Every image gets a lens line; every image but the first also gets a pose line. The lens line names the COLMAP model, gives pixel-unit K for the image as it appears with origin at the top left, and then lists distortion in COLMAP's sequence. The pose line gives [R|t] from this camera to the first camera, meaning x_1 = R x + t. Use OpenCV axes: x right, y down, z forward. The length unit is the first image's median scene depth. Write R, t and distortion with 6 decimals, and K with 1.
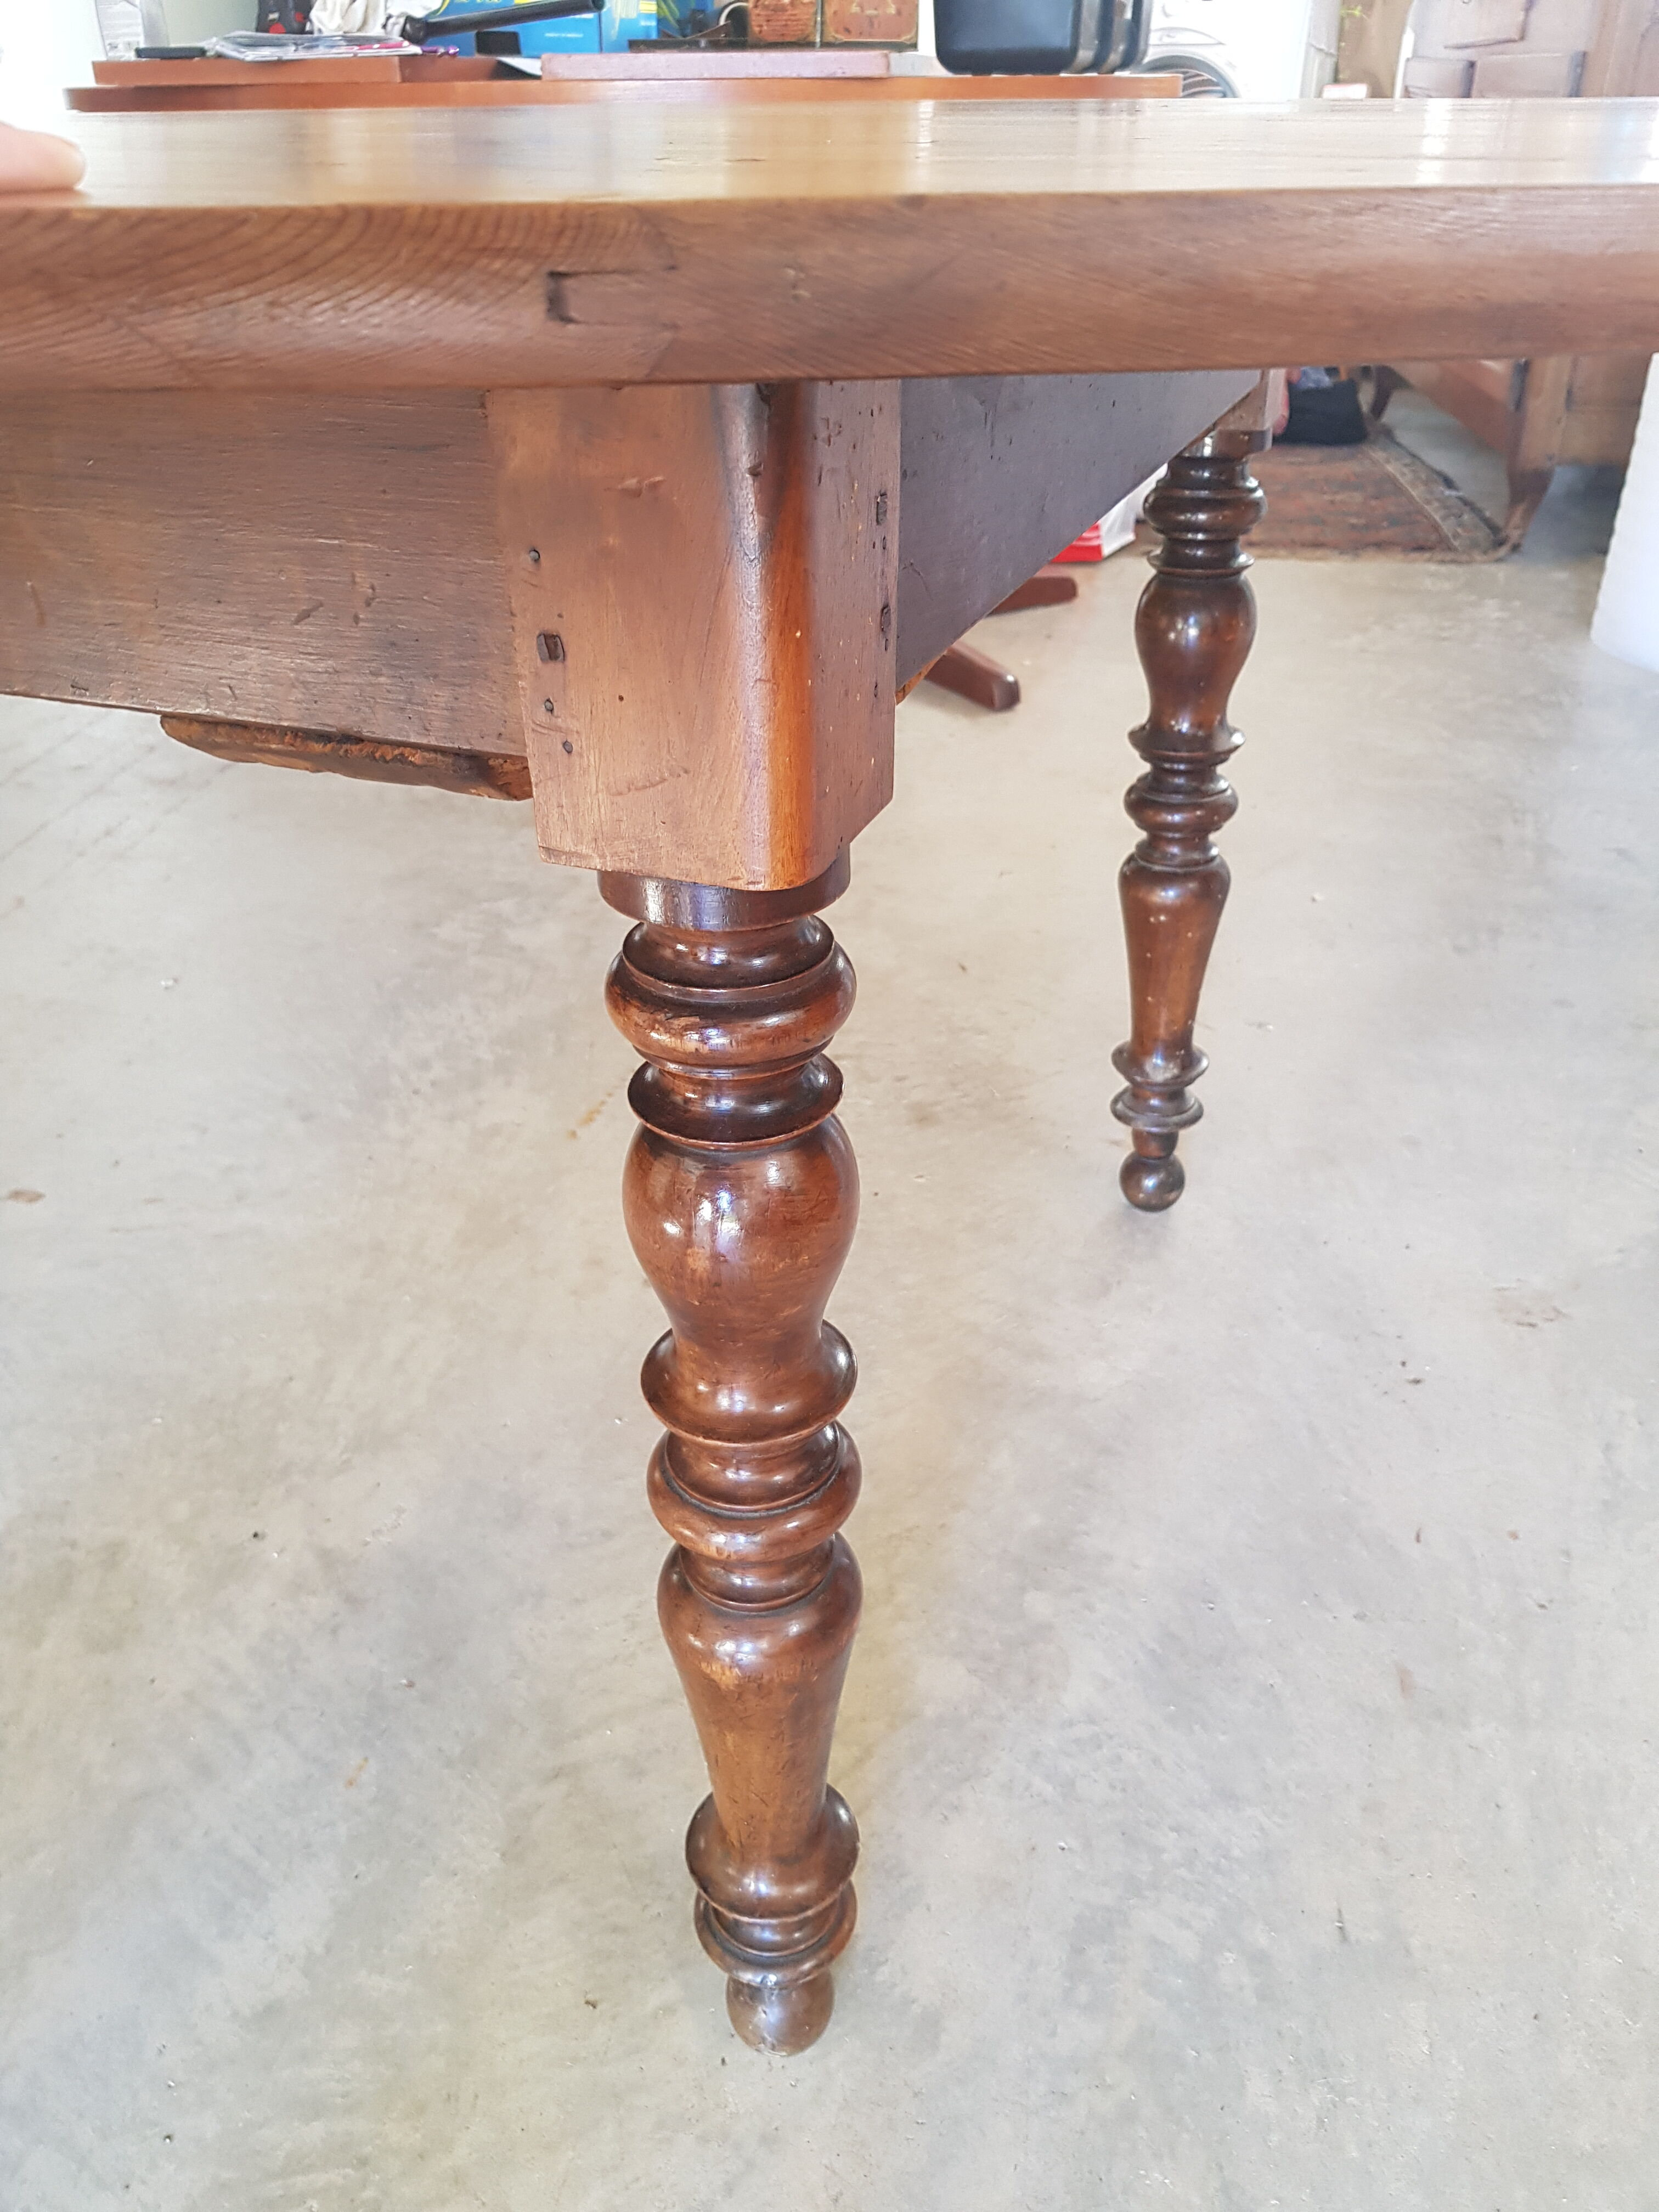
lens RADIAL K [[1733.5, 0, 825.5], [0, 1733.5, 1135.8], [0, 0, 1]] dist [0.053003, -0.099801]
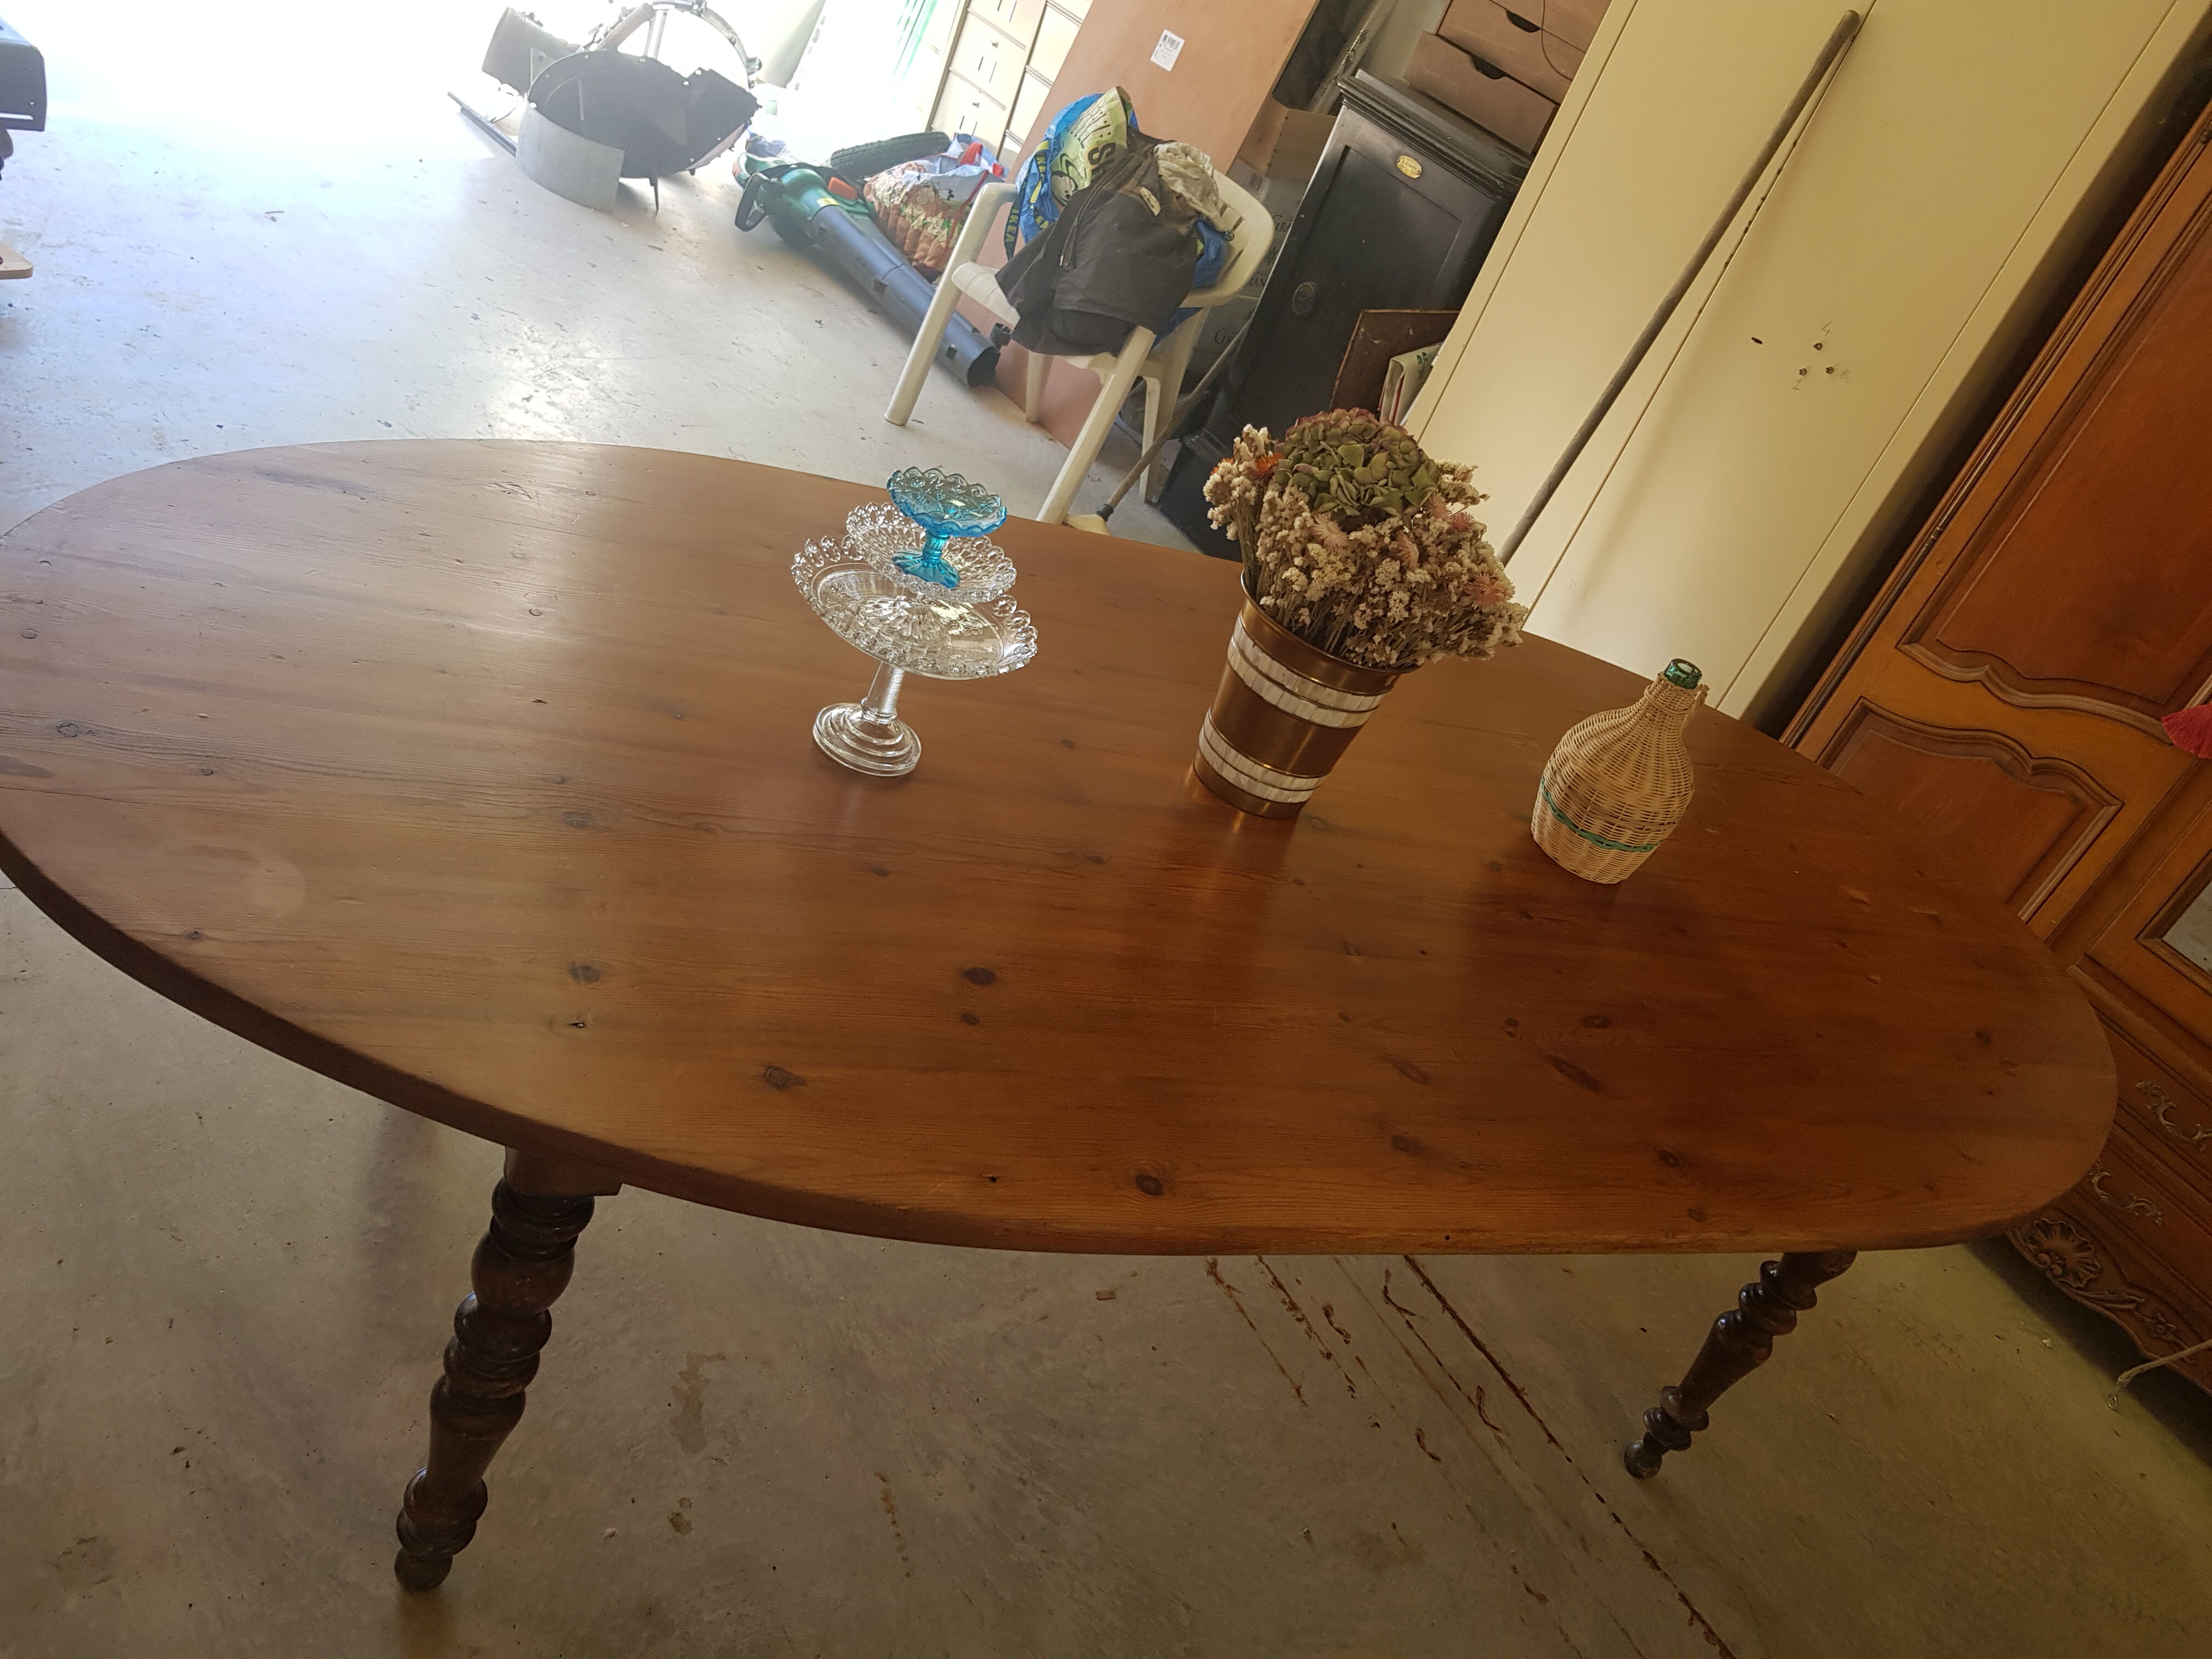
lens RADIAL K [[1733.5, 0, 1136.5], [0, 1733.5, 824.0], [0, 0, 1]] dist [0.053003, -0.099801]
pose [[-0.700819, 0.126116, -0.702102, 0.822536], [-0.626292, 0.362389, 0.690241, -1.712596], [0.341484, 0.923455, -0.174984, 1.200360]]
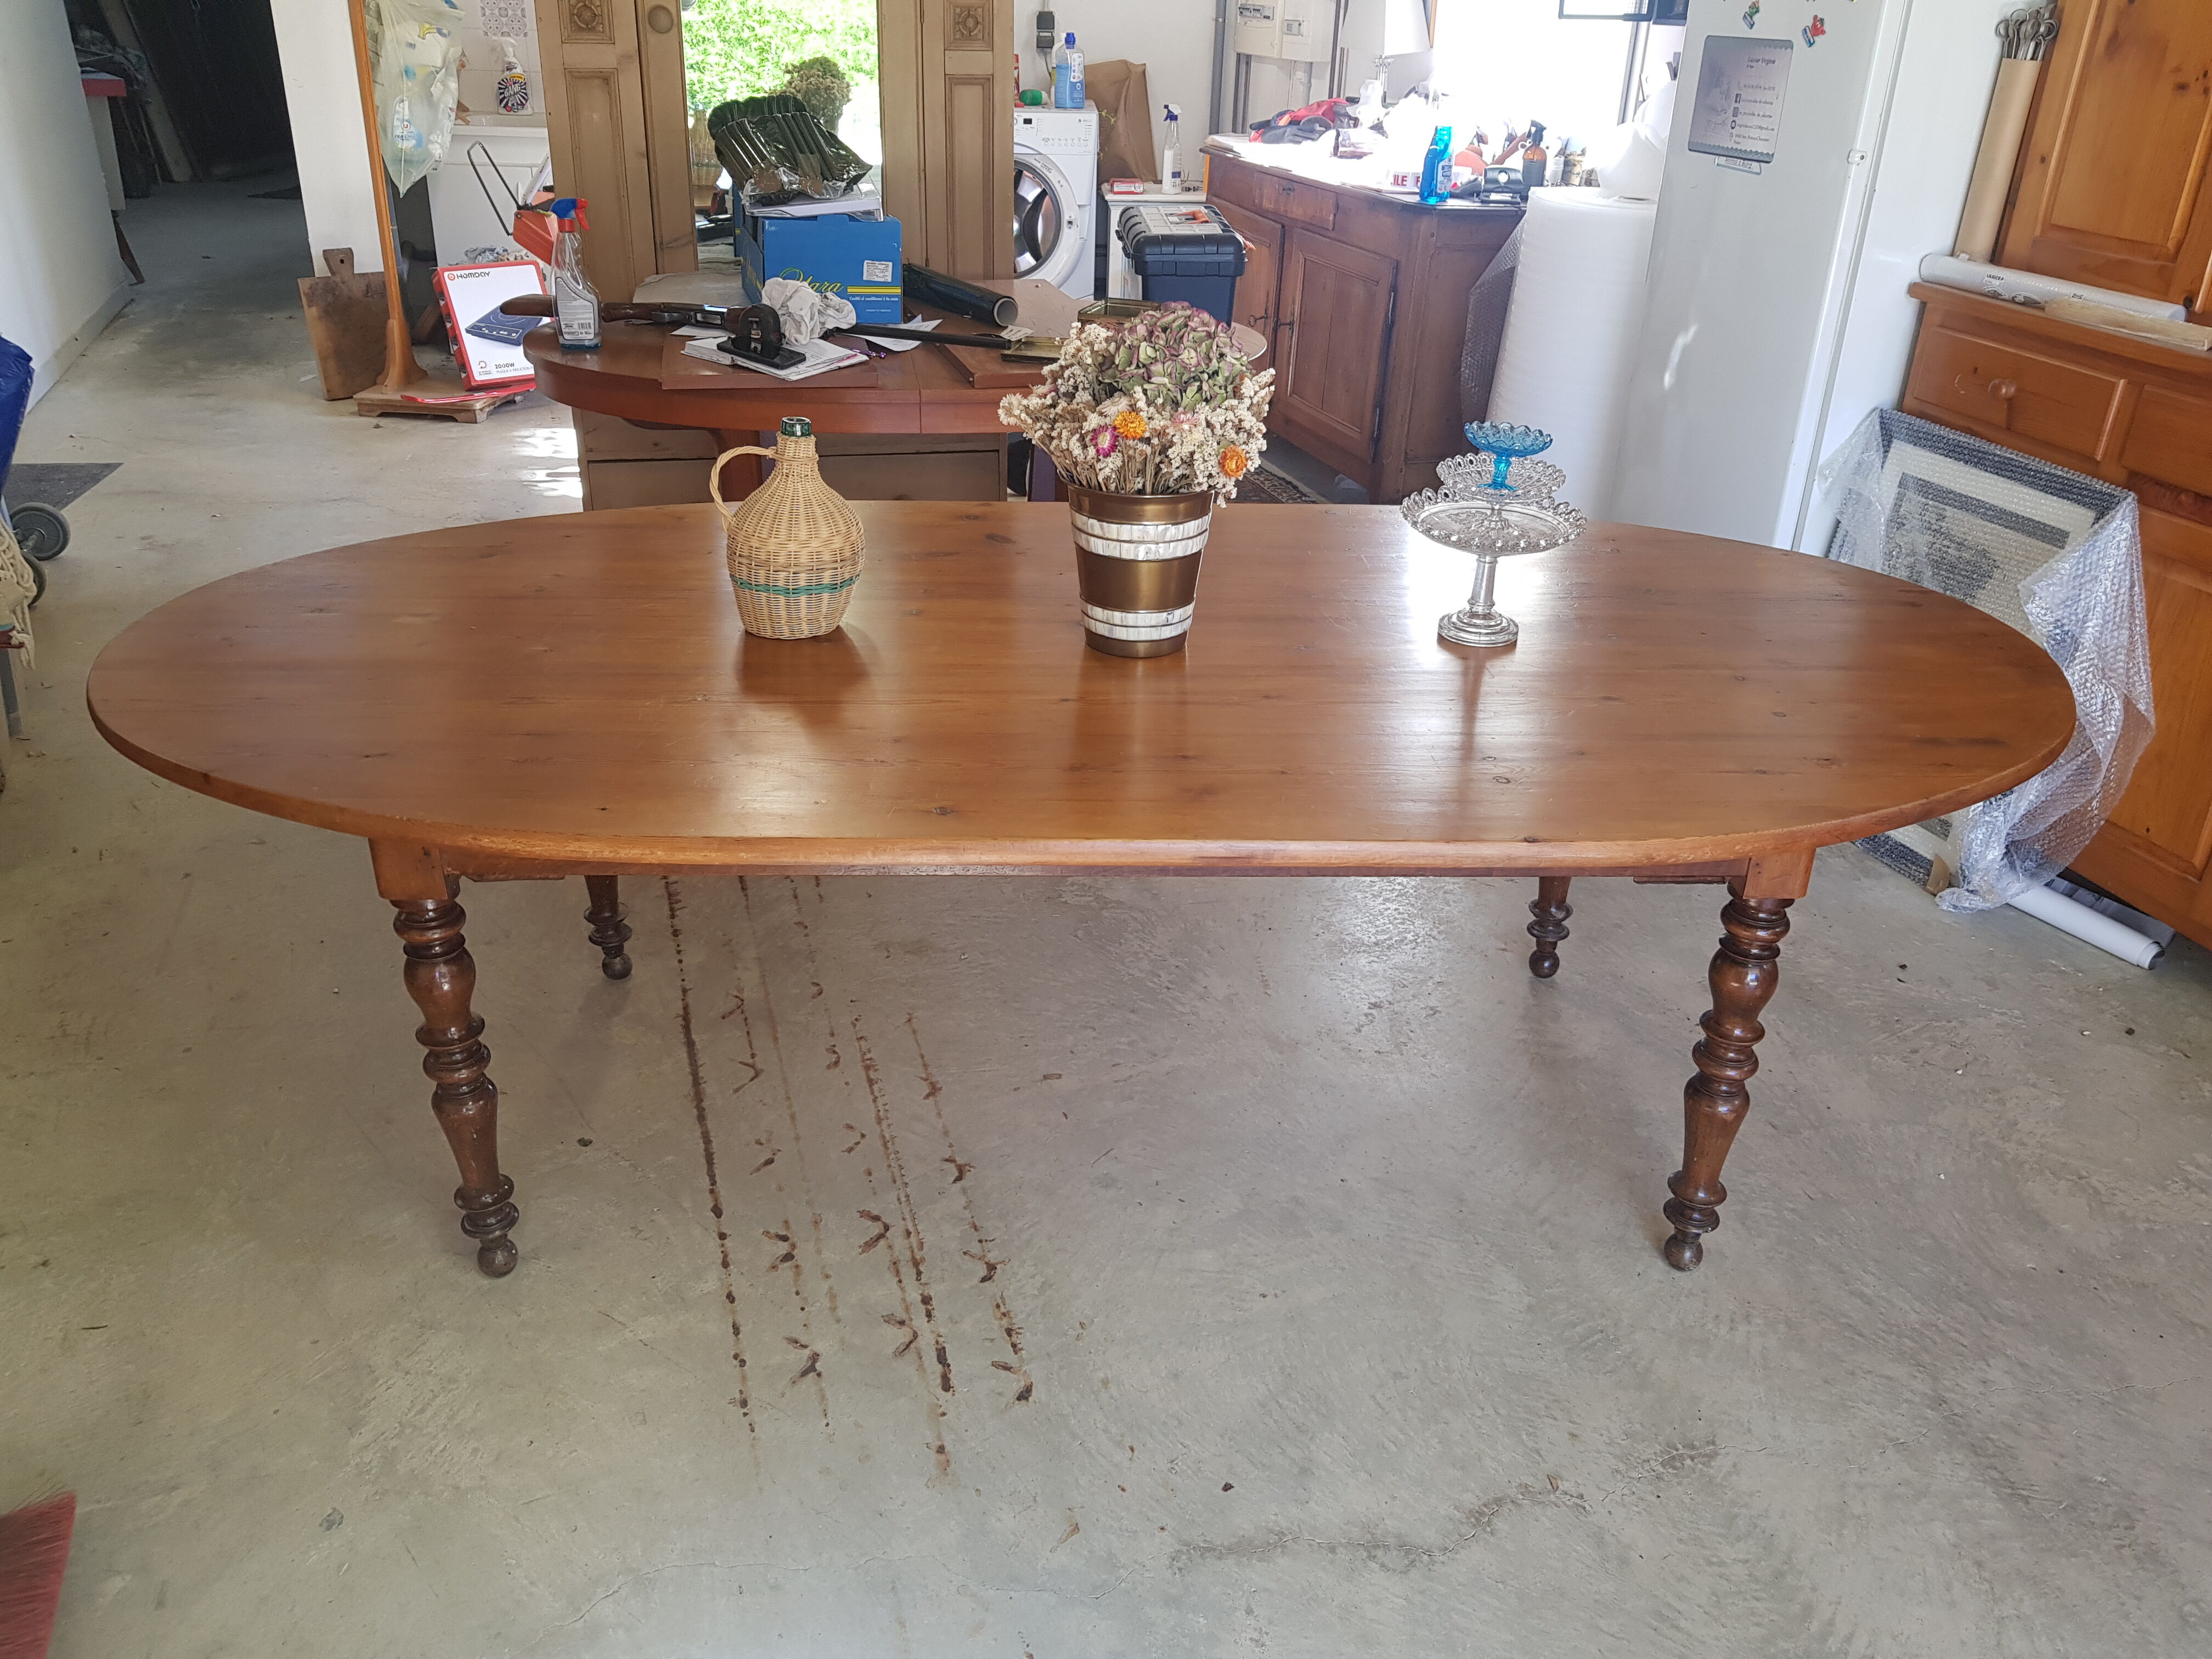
lens RADIAL K [[1733.5, 0, 1105.2], [0, 1733.5, 805.0], [0, 0, 1]] dist [0.053003, -0.099801]
pose [[0.916020, -0.145099, 0.373971, -1.451766], [0.176780, 0.982894, -0.051655, -0.202957], [-0.360079, 0.113428, 0.926001, -1.107436]]
